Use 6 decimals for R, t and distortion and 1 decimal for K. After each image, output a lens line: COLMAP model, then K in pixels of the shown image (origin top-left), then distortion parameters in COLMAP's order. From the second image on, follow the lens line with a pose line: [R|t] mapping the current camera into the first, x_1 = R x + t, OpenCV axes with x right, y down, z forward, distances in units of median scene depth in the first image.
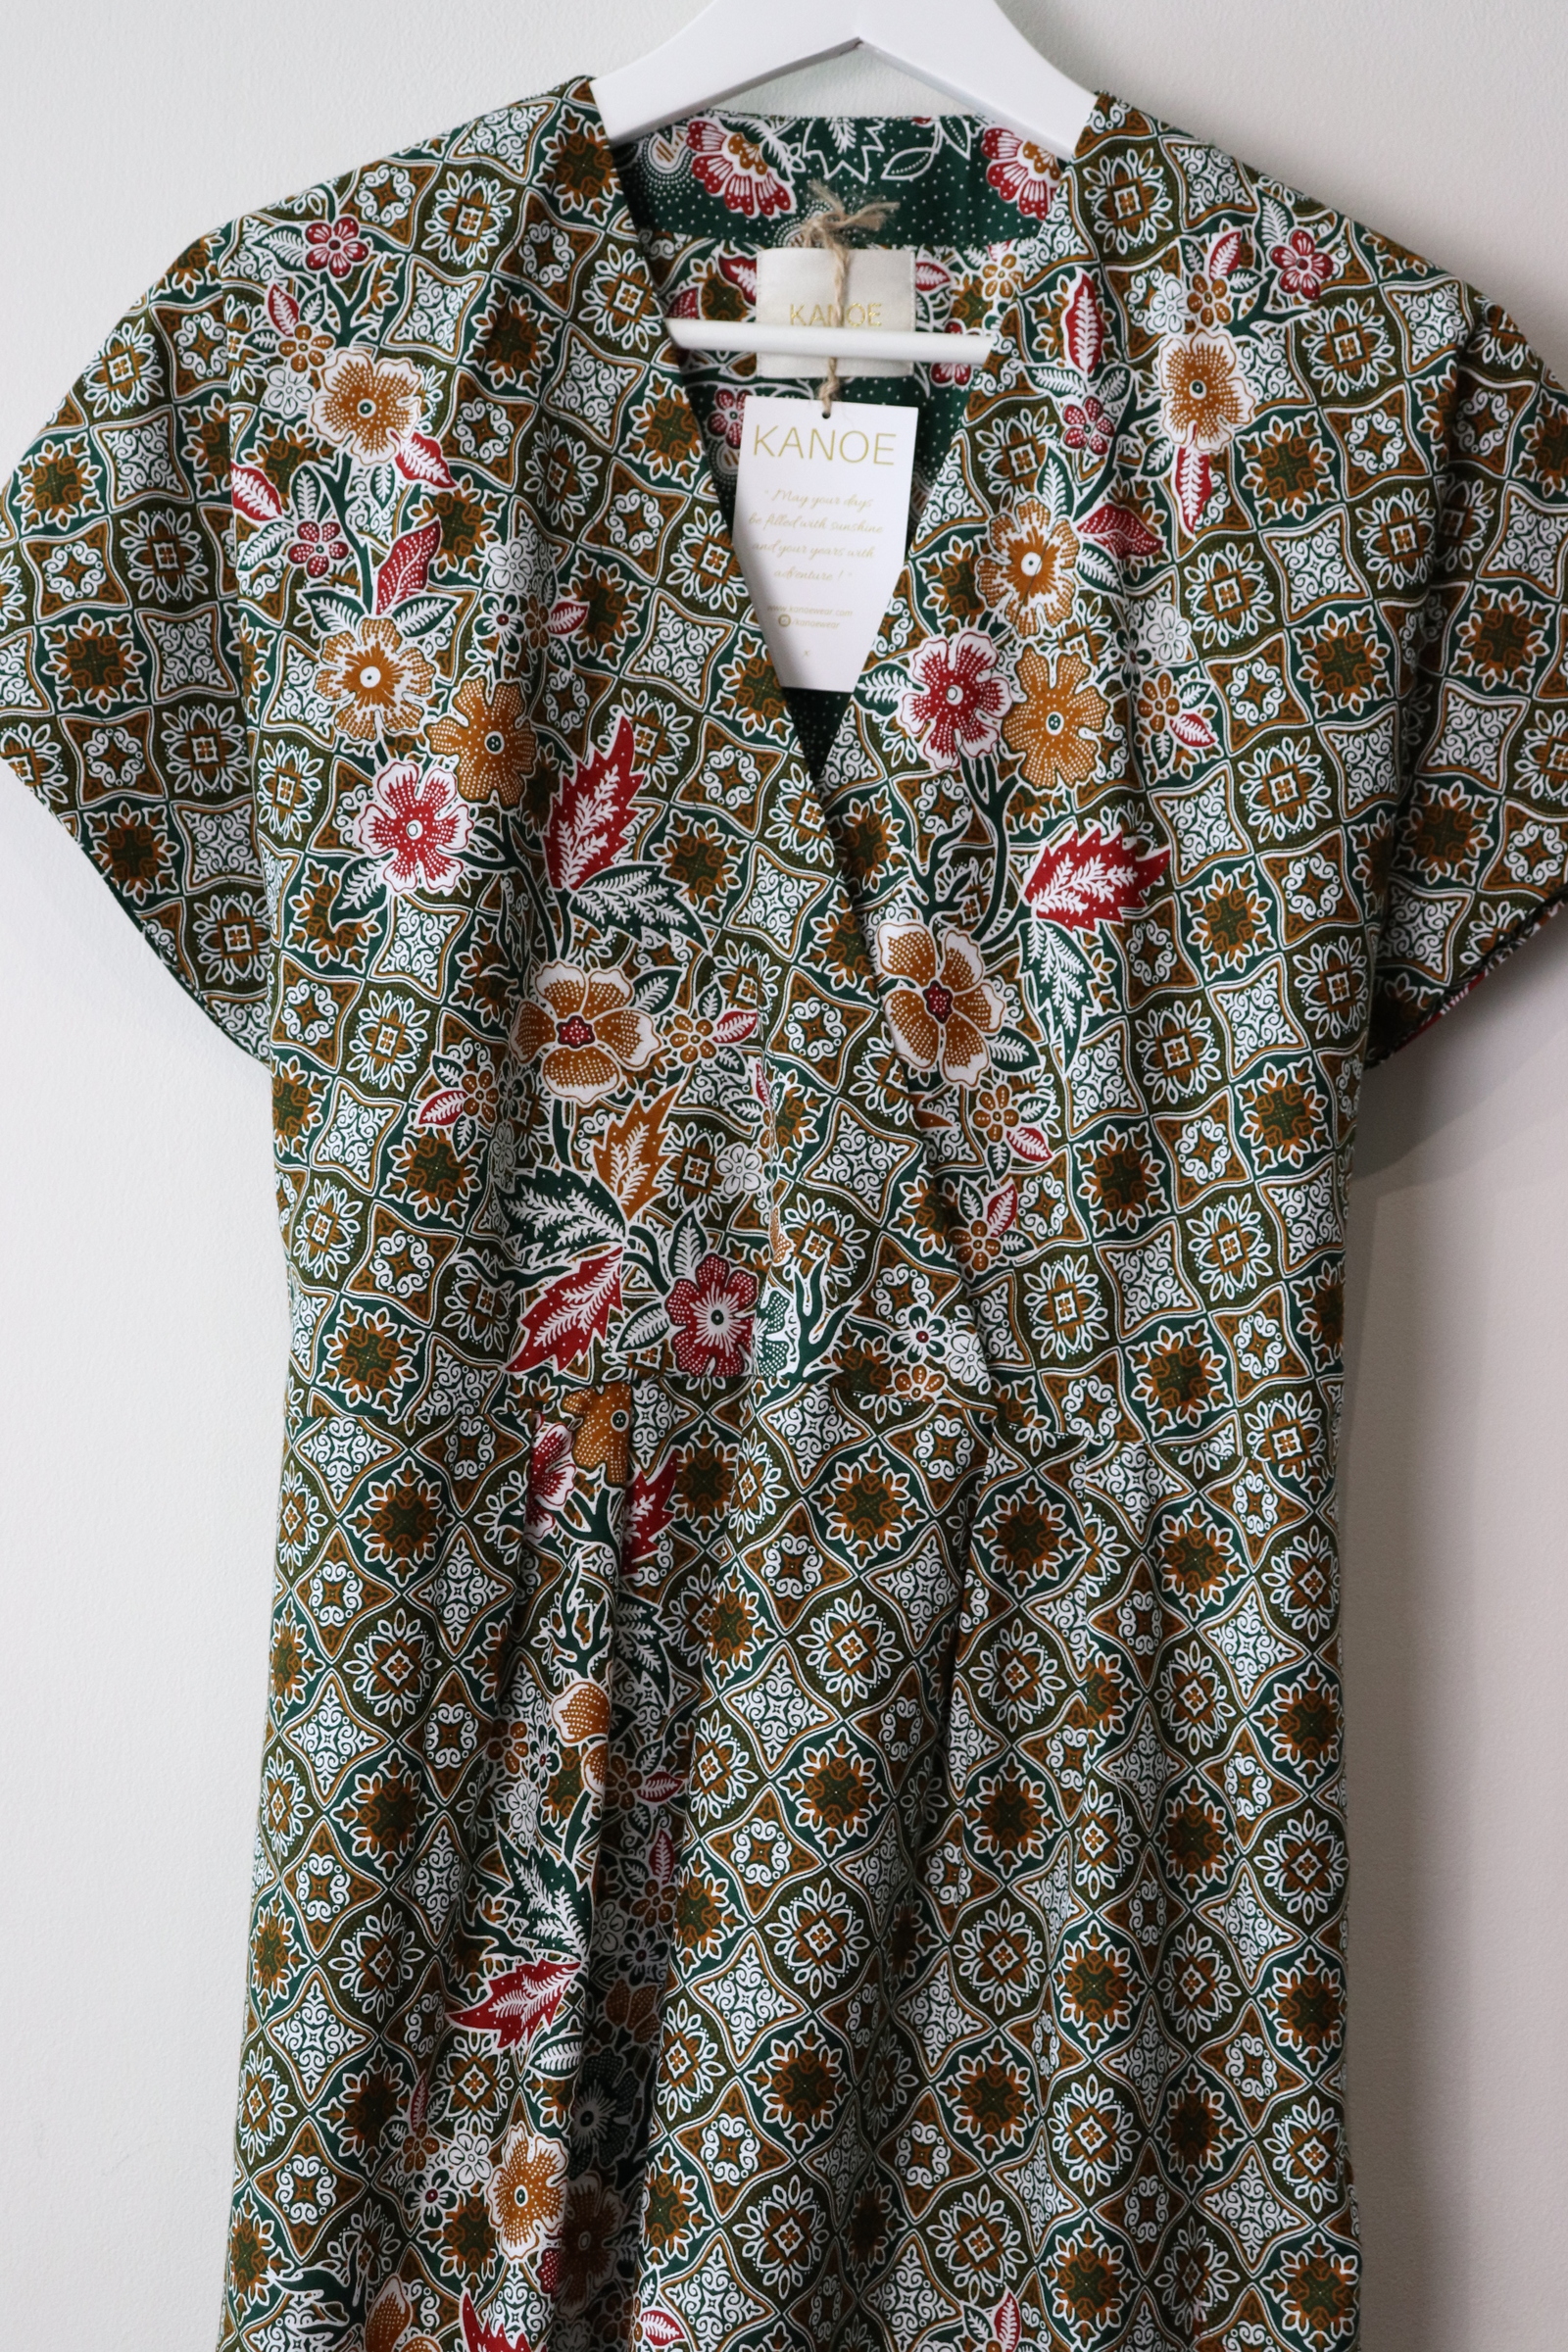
lens RADIAL K [[3653.3, 0, 781.3], [0, 3653.3, 1182.4], [0, 0, 1]] dist [0.094143, 0.000000]
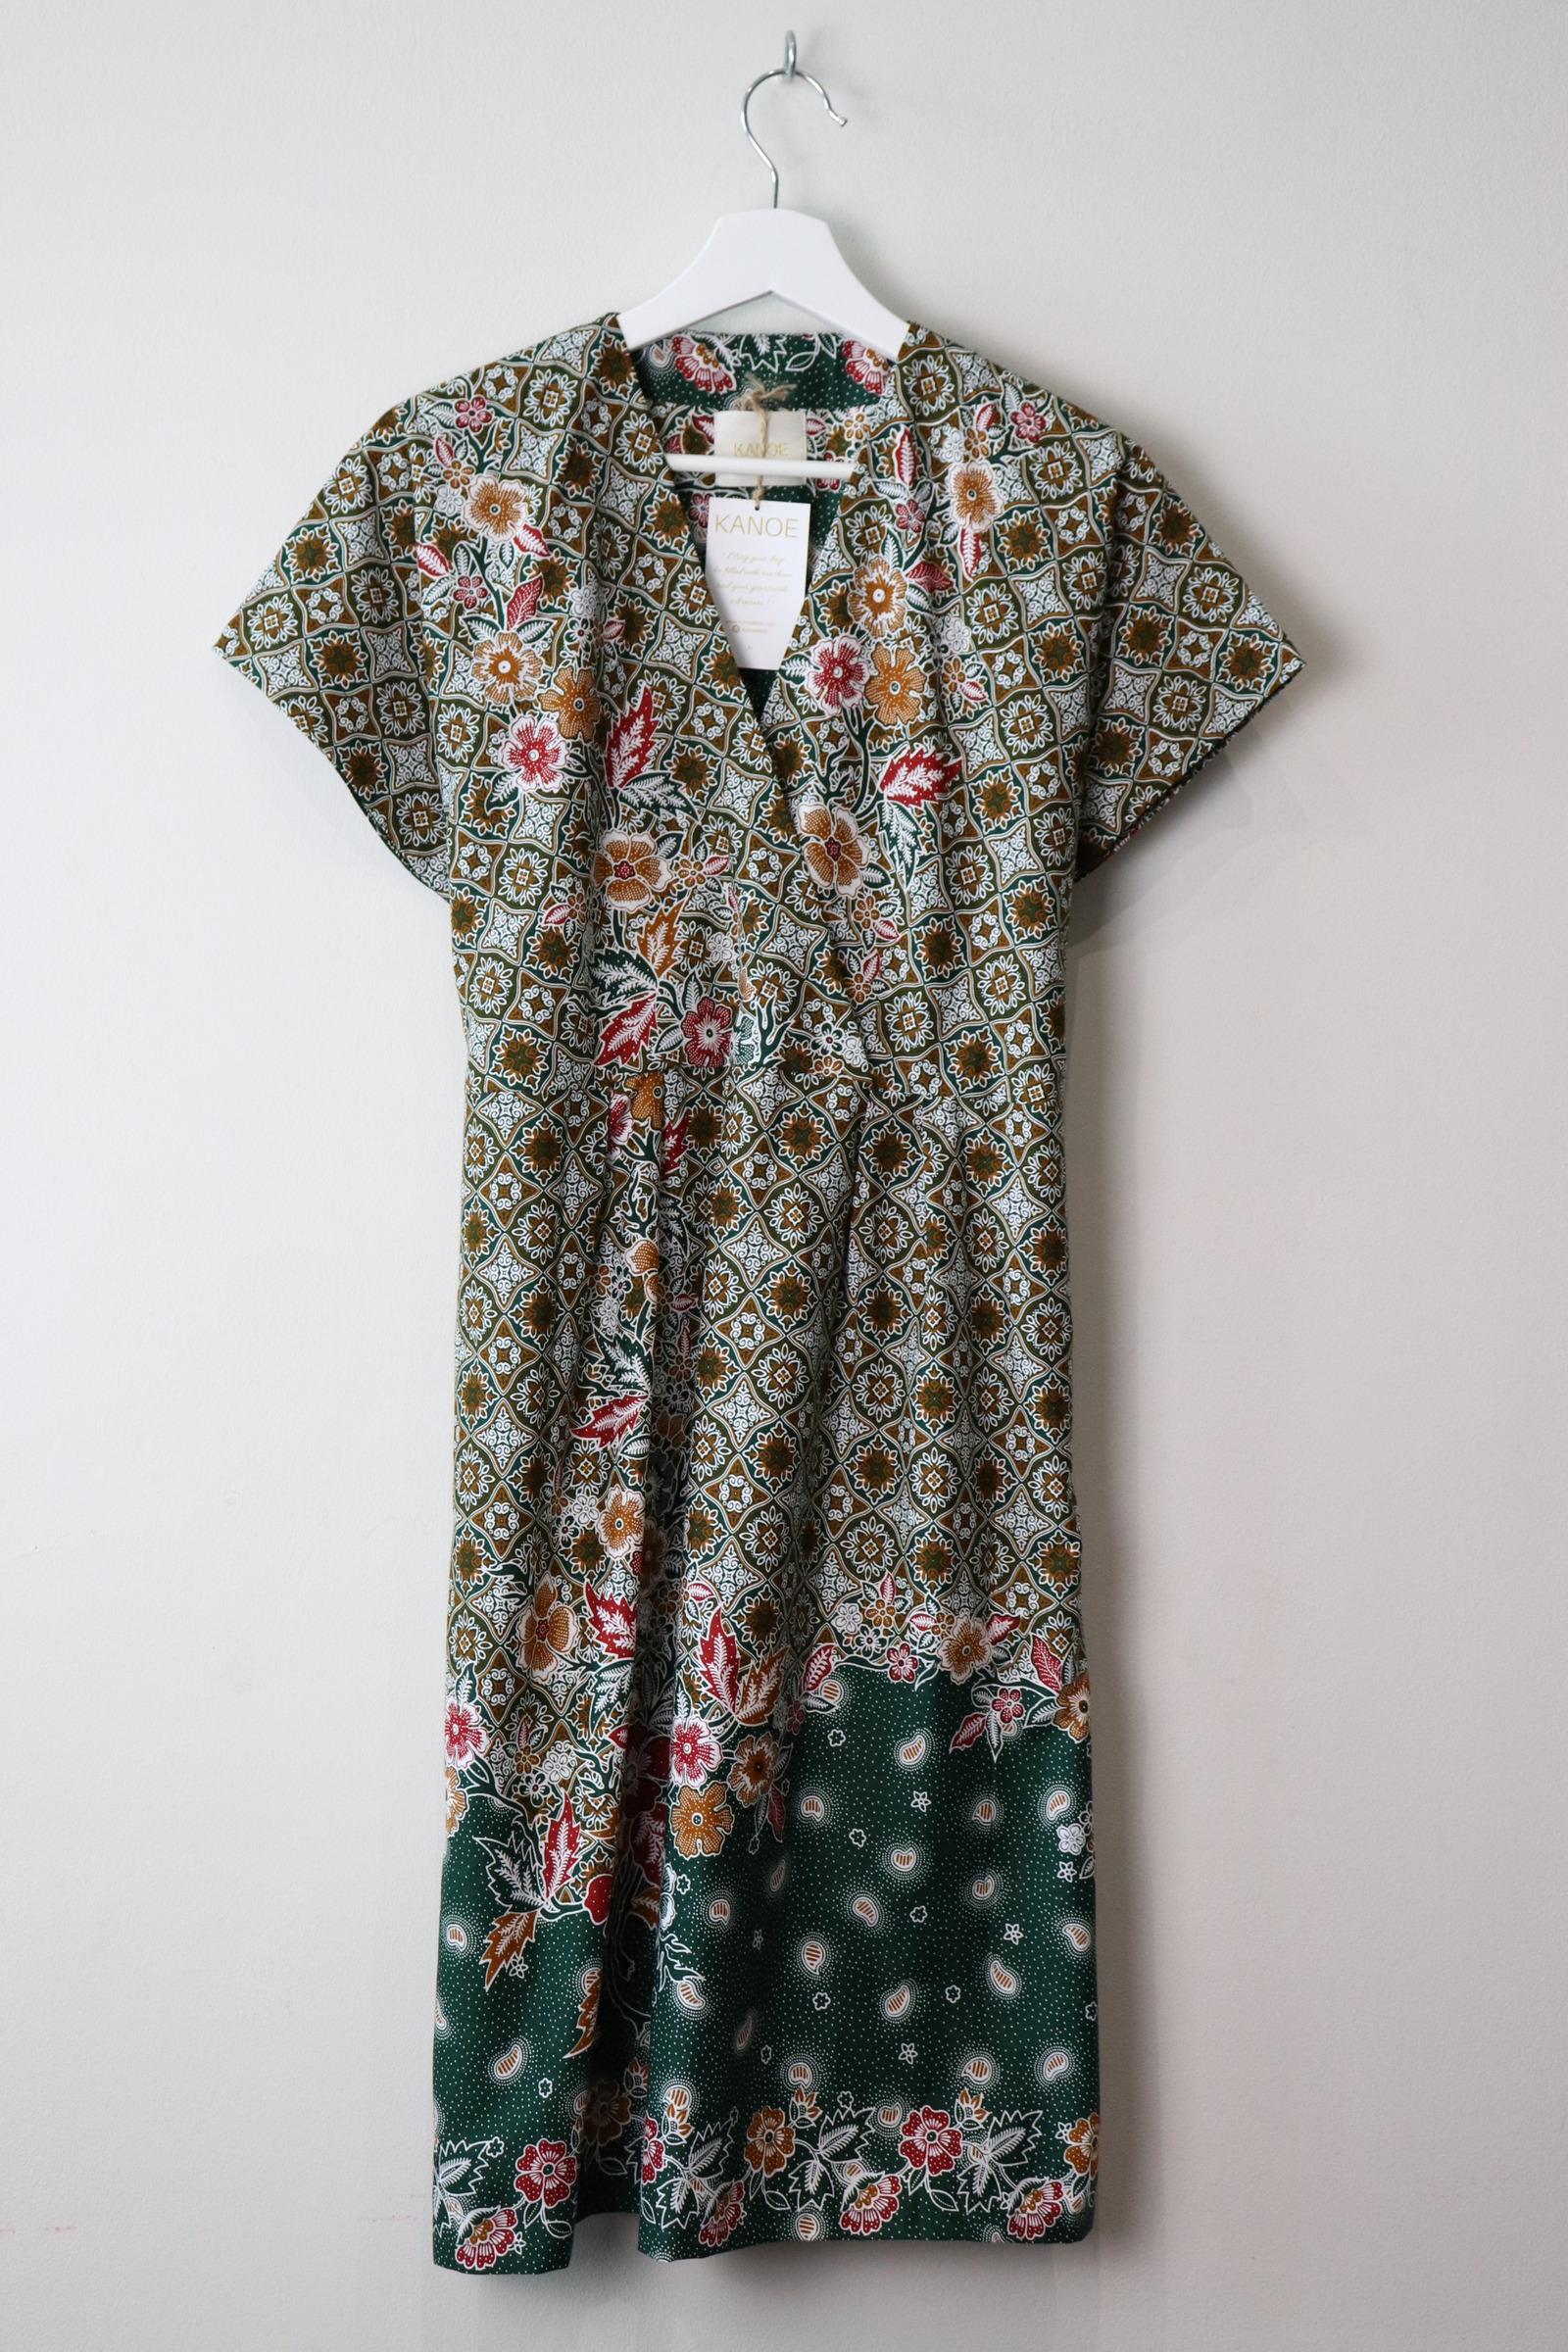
lens RADIAL K [[3351.4, 0, 780.8], [0, 3351.4, 1180.7], [0, 0, 1]] dist [0.074133, 0.000000]
pose [[0.995184, -0.027096, 0.094210, -0.138090], [0.022654, 0.998595, 0.047906, 0.031847], [-0.095376, -0.045541, 0.994399, -0.604436]]
